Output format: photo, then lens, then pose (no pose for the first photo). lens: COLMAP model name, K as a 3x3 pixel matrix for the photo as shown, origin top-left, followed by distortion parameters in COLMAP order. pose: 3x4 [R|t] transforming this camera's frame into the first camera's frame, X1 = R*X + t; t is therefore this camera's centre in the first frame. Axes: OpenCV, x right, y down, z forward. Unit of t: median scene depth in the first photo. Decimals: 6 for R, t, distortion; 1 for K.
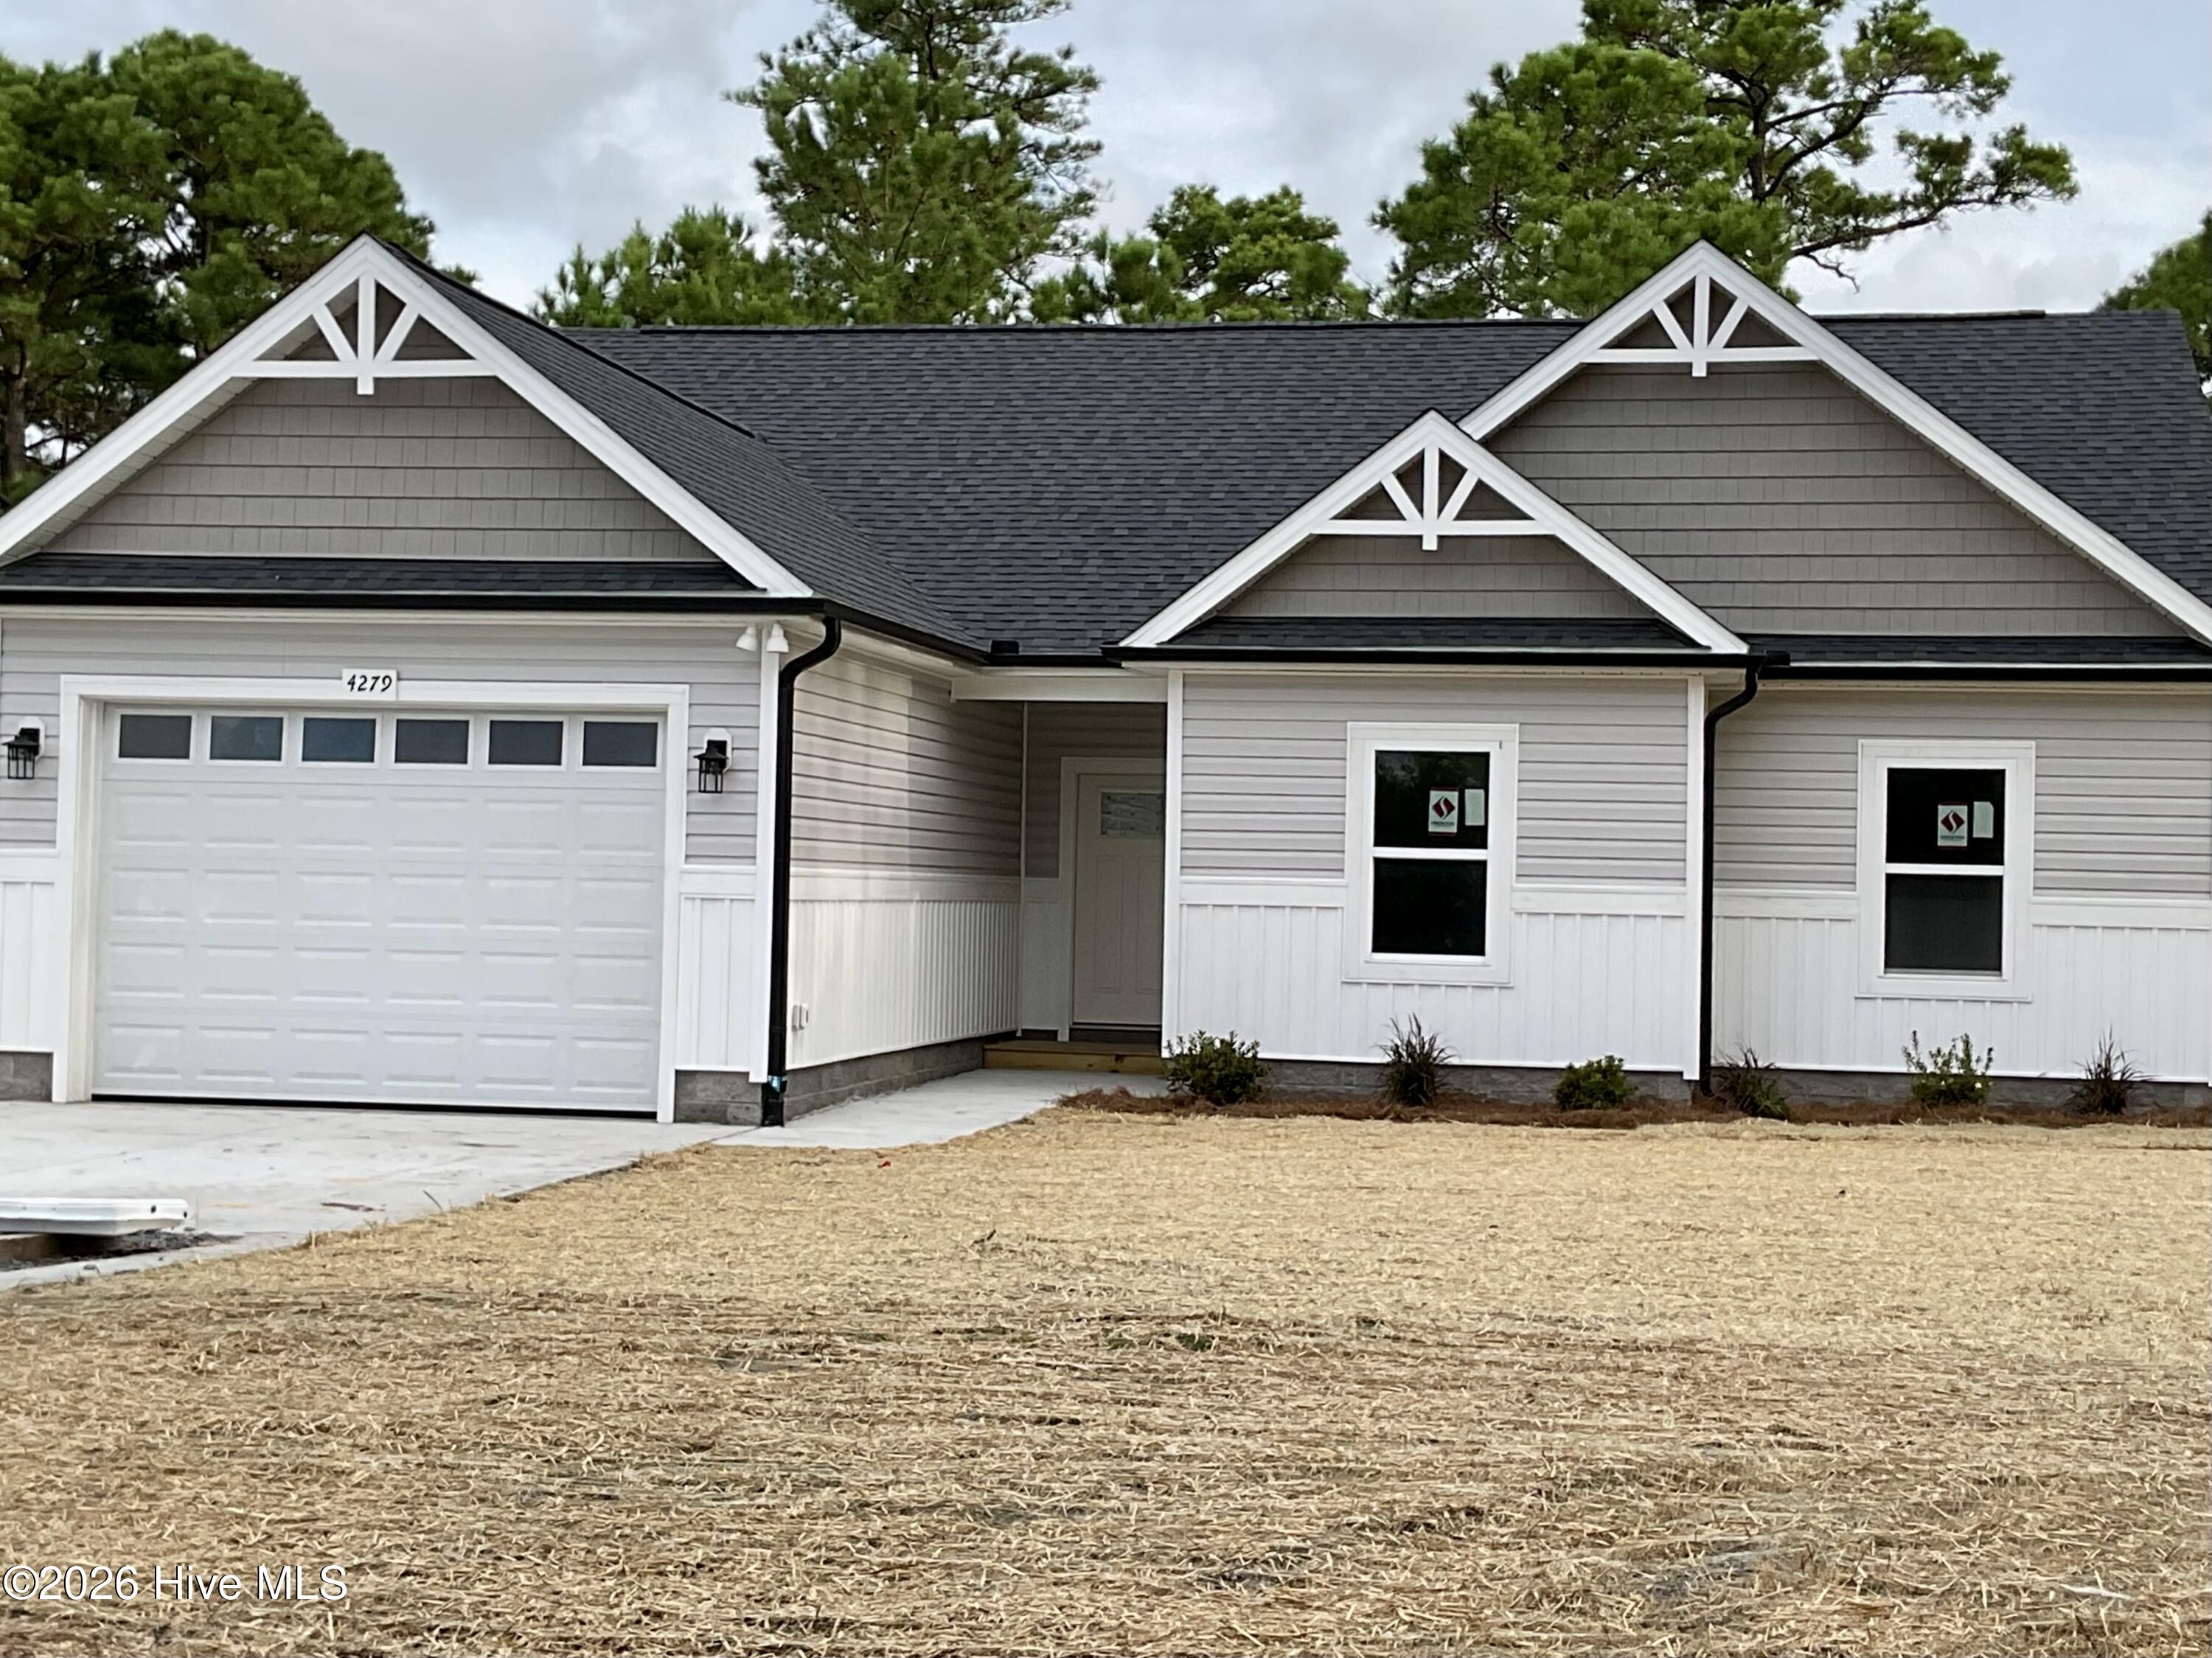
lens RADIAL K [[3299.9, 0, 1106.0], [0, 3299.9, 829.0], [0, 0, 1]] dist [0.123999, 0.044489]
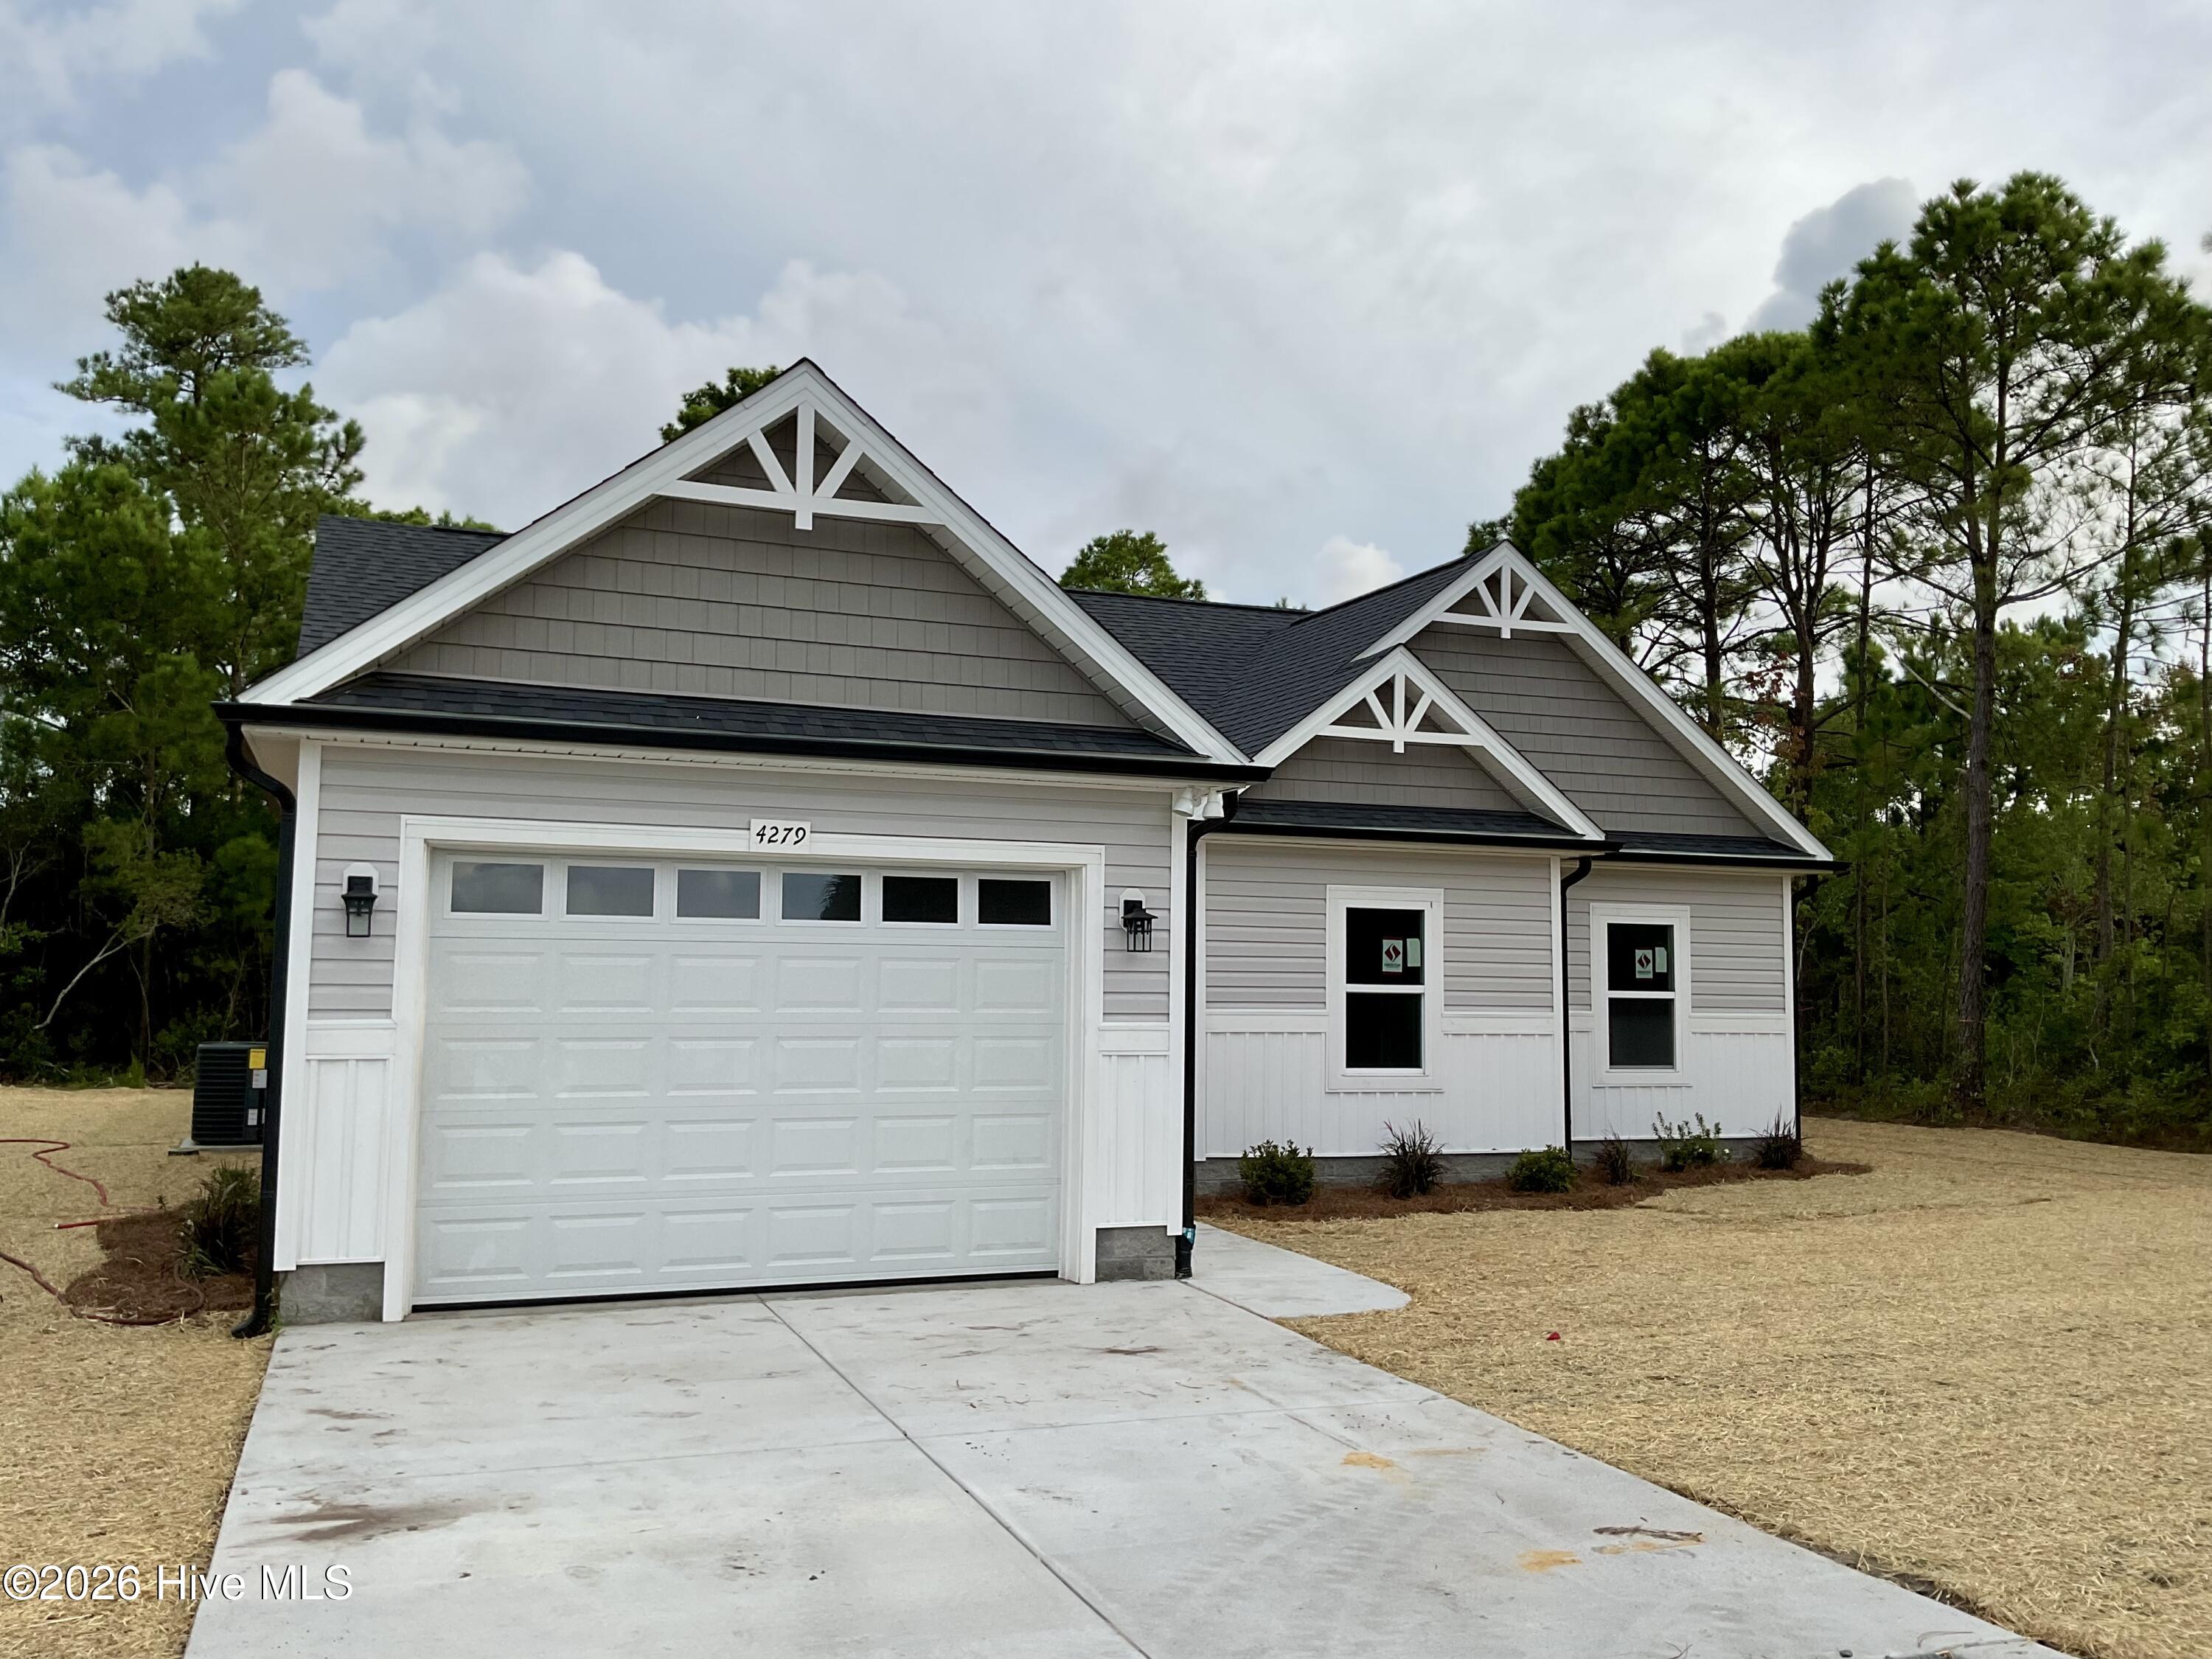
lens RADIAL K [[1818.6, 0, 1101.4], [0, 1818.6, 828.0], [0, 0, 1]] dist [0.137859, -0.278806]
pose [[0.850194, 0.031653, 0.525517, -0.379389], [-0.004024, 0.998553, -0.053634, -0.016856], [-0.526454, 0.043485, 0.849091, 0.466903]]
